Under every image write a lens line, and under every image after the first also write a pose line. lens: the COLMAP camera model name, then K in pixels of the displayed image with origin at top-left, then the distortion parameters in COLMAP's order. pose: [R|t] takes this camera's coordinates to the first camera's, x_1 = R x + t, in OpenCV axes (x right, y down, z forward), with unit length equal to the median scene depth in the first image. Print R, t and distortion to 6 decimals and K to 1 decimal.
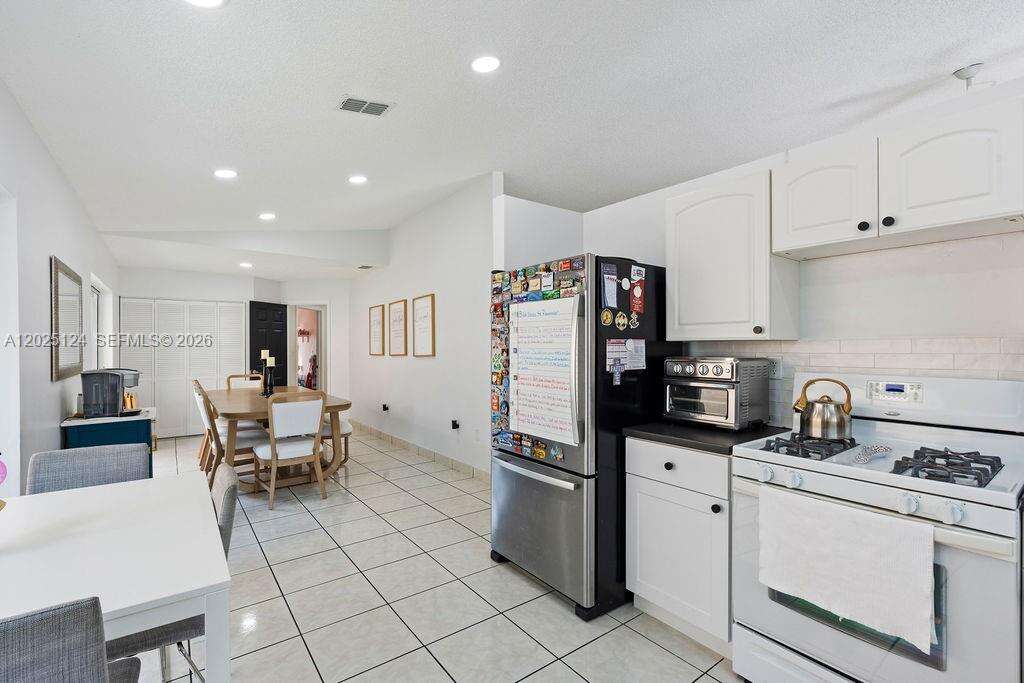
lens RADIAL K [[460.3, 0, 511.4], [0, 460.3, 343.2], [0, 0, 1]] dist [-0.007816, 0.002176]
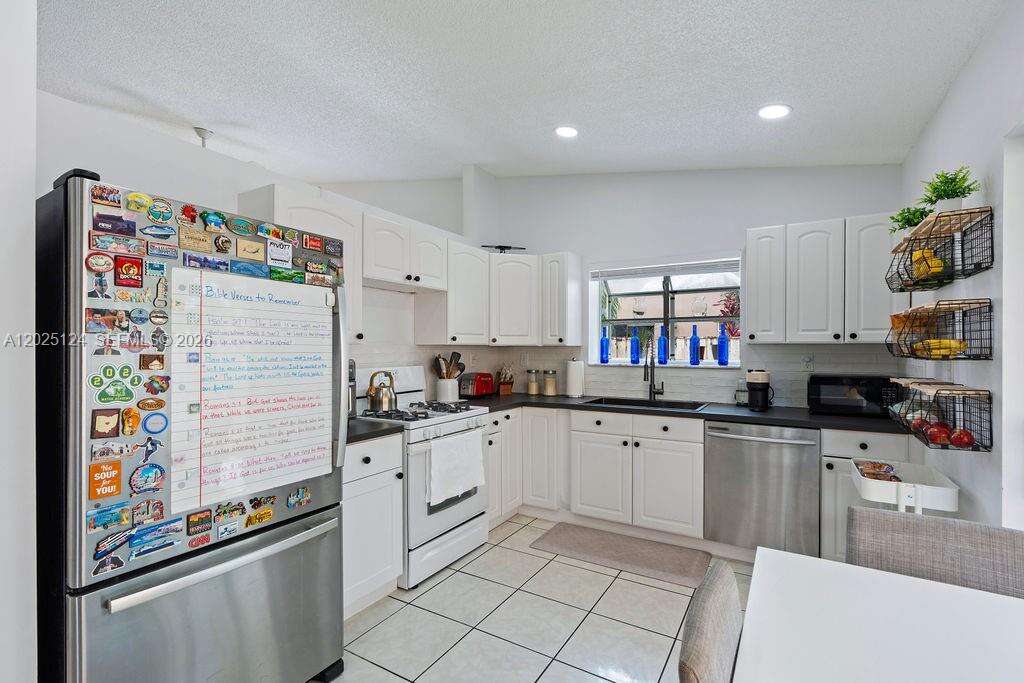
lens RADIAL K [[460.3, 0, 506.8], [0, 460.3, 347.4], [0, 0, 1]] dist [-0.007816, 0.002176]
pose [[-0.367906, 0.003556, 0.929856, -0.667141], [-0.004228, 0.999976, -0.005497, 0.006163], [-0.929853, -0.005953, -0.367882, 0.928404]]
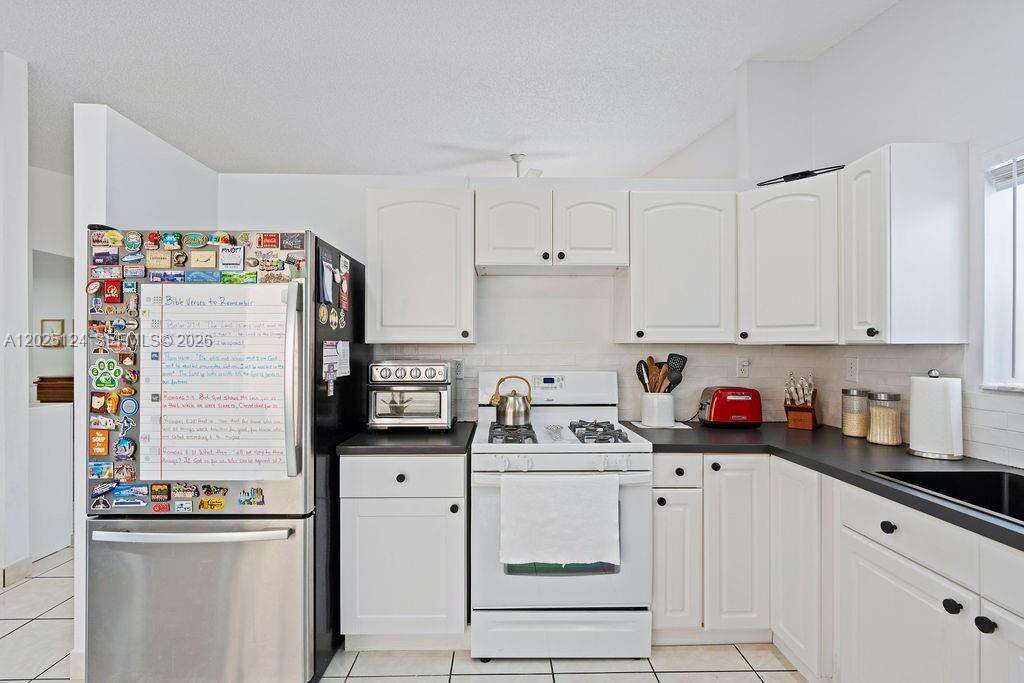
lens RADIAL K [[460.3, 0, 512.6], [0, 460.3, 347.2], [0, 0, 1]] dist [-0.007816, 0.002176]
pose [[0.583013, 0.003472, 0.812456, -0.240743], [-0.005321, 0.999986, -0.000454, 0.001288], [-0.812446, -0.004059, 0.583023, 0.232929]]
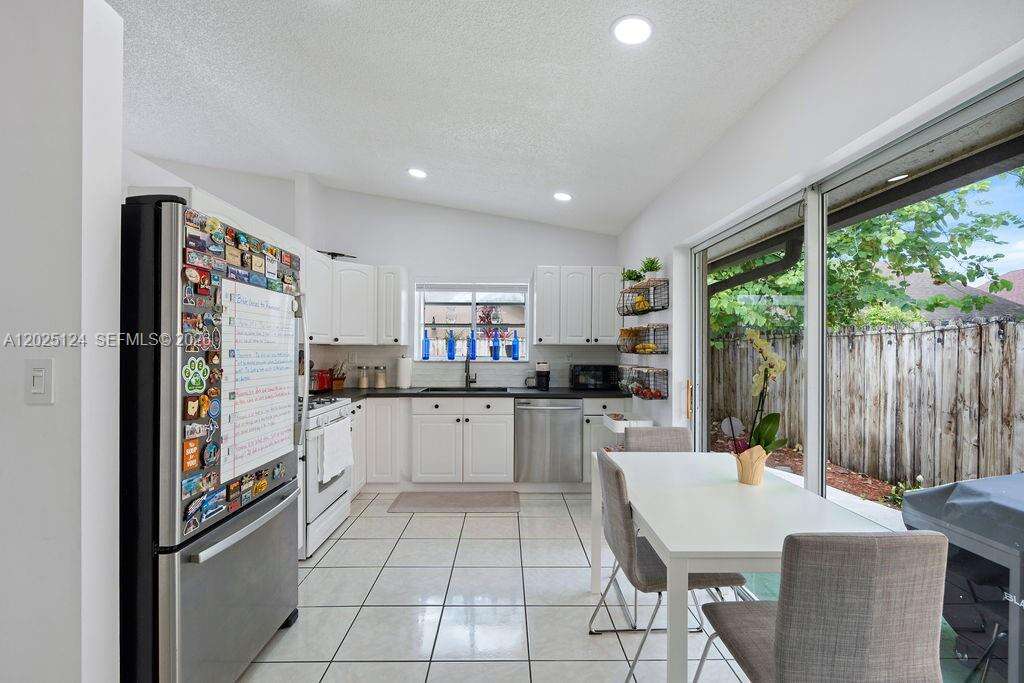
lens RADIAL K [[460.3, 0, 508.7], [0, 460.3, 344.0], [0, 0, 1]] dist [-0.007816, 0.002176]
pose [[-0.804725, 0.003731, 0.593637, -0.736137], [-0.005695, 0.999886, -0.014005, 0.010266], [-0.593621, -0.014651, -0.804611, 1.390371]]
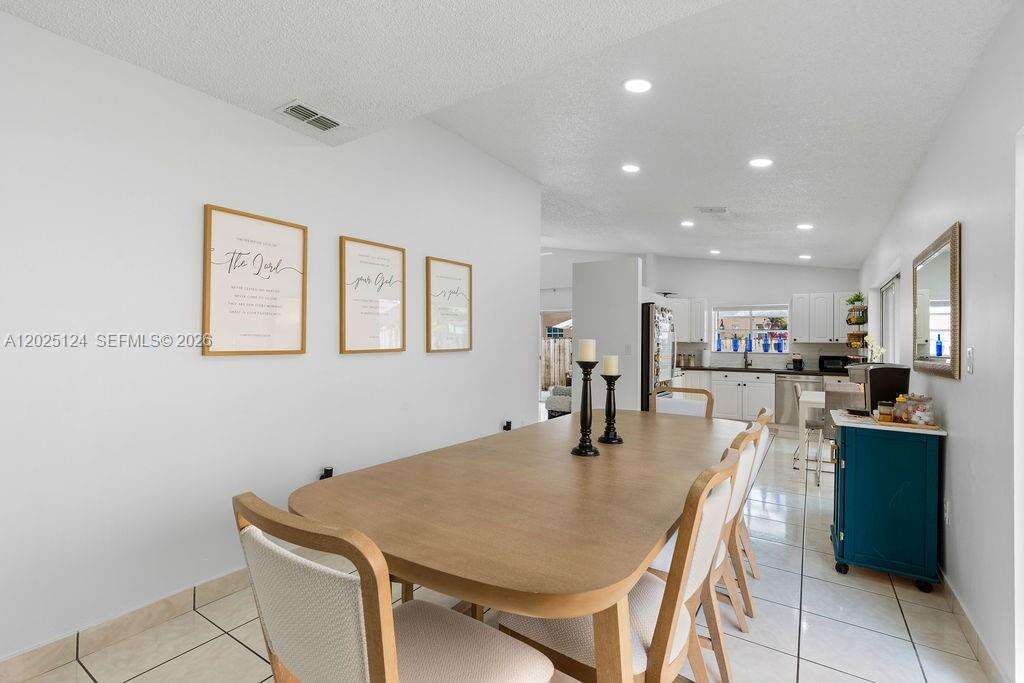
lens RADIAL K [[460.3, 0, 510.2], [0, 460.3, 339.9], [0, 0, 1]] dist [-0.007816, 0.002176]
pose [[-0.335595, 0.005404, 0.941991, -1.921326], [-0.018877, 0.999744, -0.012460, 0.039944], [-0.941817, -0.021964, -0.335407, 2.569286]]
